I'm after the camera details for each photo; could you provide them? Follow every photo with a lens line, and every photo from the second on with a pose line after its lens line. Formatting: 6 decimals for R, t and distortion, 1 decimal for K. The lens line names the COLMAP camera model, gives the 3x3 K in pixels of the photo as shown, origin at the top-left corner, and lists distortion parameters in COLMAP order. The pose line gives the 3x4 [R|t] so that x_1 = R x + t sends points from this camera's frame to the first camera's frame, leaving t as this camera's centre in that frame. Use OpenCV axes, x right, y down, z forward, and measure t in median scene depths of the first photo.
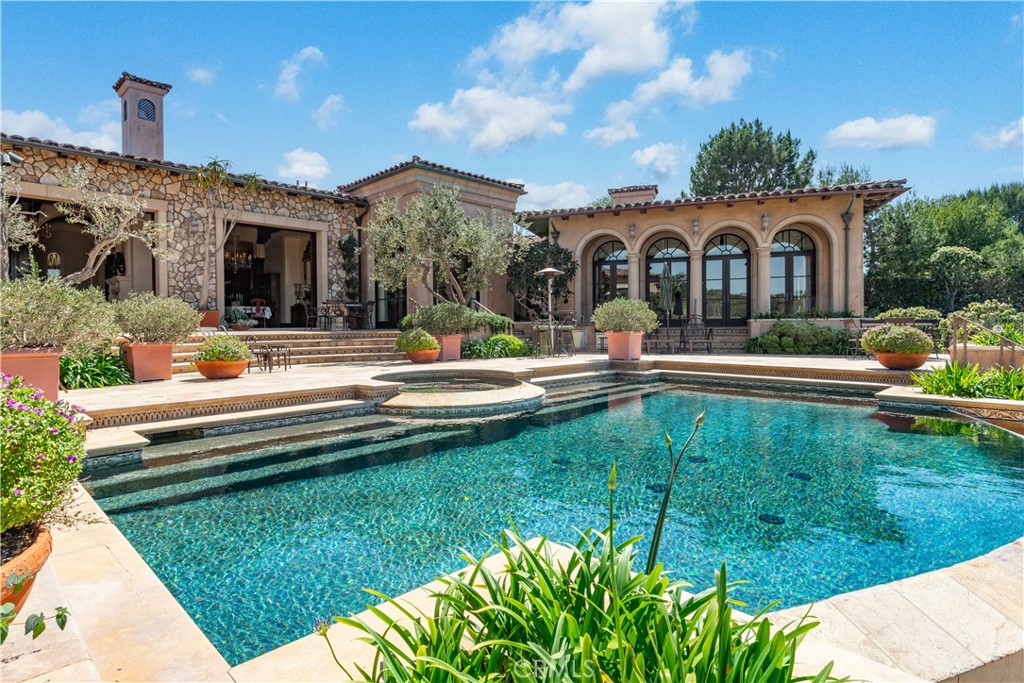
lens RADIAL K [[540.4, 0, 511.9], [0, 540.4, 335.1], [0, 0, 1]] dist [0.022880, -0.000277]
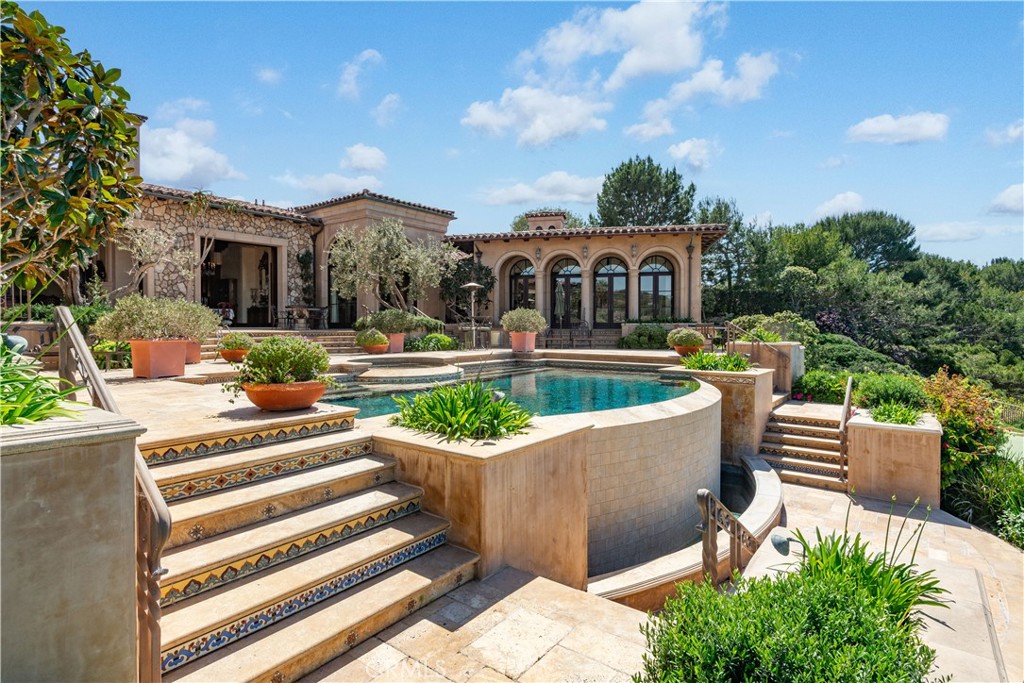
lens RADIAL K [[540.4, 0, 502.4], [0, 540.4, 340.4], [0, 0, 1]] dist [0.022880, -0.000277]
pose [[0.994576, 0.004241, 0.103921, 0.005874], [-0.004988, 0.999964, 0.006924, 0.004163], [-0.103888, -0.007405, 0.994561, -0.255807]]
